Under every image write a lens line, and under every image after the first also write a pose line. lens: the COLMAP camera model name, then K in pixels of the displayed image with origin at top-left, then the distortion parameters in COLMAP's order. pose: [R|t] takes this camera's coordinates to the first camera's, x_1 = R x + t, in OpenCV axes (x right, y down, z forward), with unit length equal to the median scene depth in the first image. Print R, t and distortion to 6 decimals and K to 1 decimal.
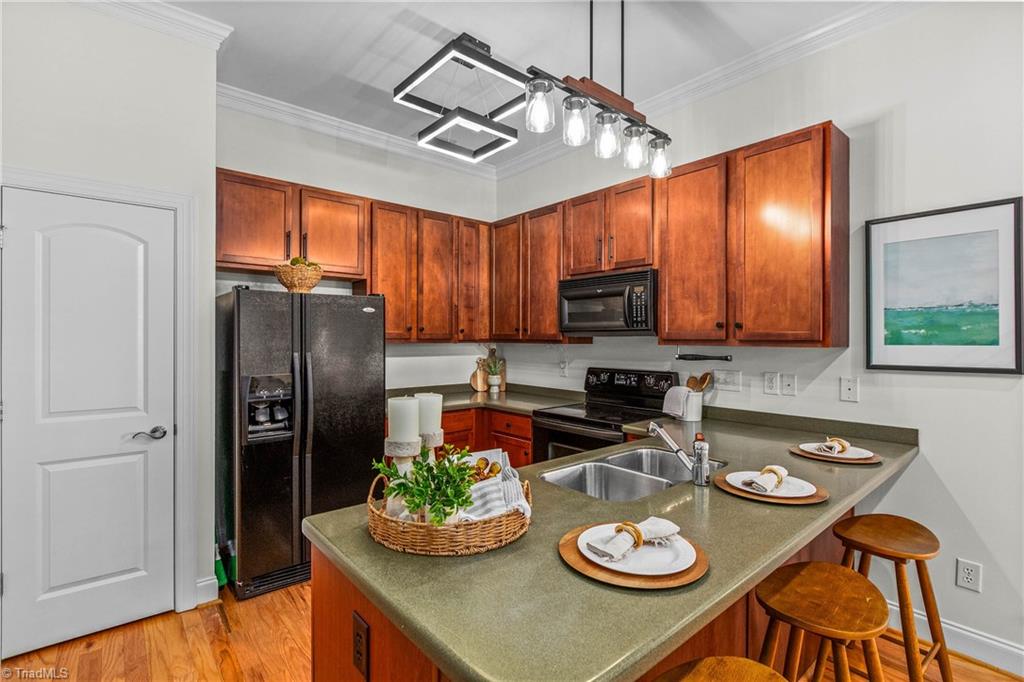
lens RADIAL K [[475.9, 0, 512.0], [0, 475.9, 341.0], [0, 0, 1]] dist [0.000126, 0.000030]
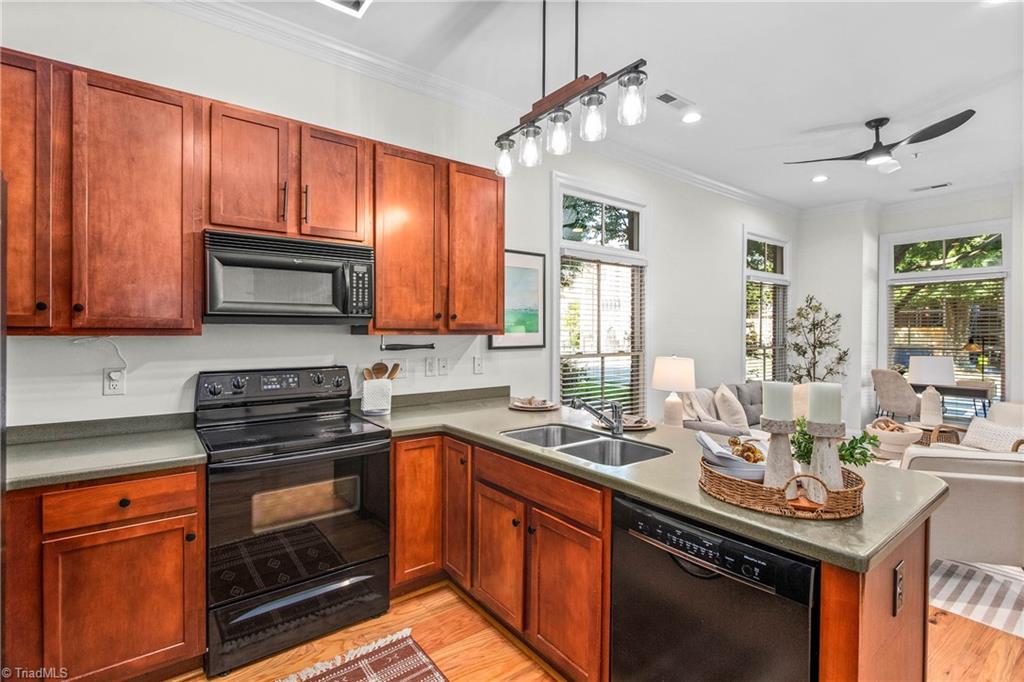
lens RADIAL K [[475.9, 0, 512.0], [0, 475.9, 341.0], [0, 0, 1]] dist [0.000126, 0.000030]
pose [[0.062741, -0.019959, 0.997830, -0.607498], [0.004611, 0.999795, 0.019708, 0.003871], [-0.998019, 0.003365, 0.062820, 0.735880]]
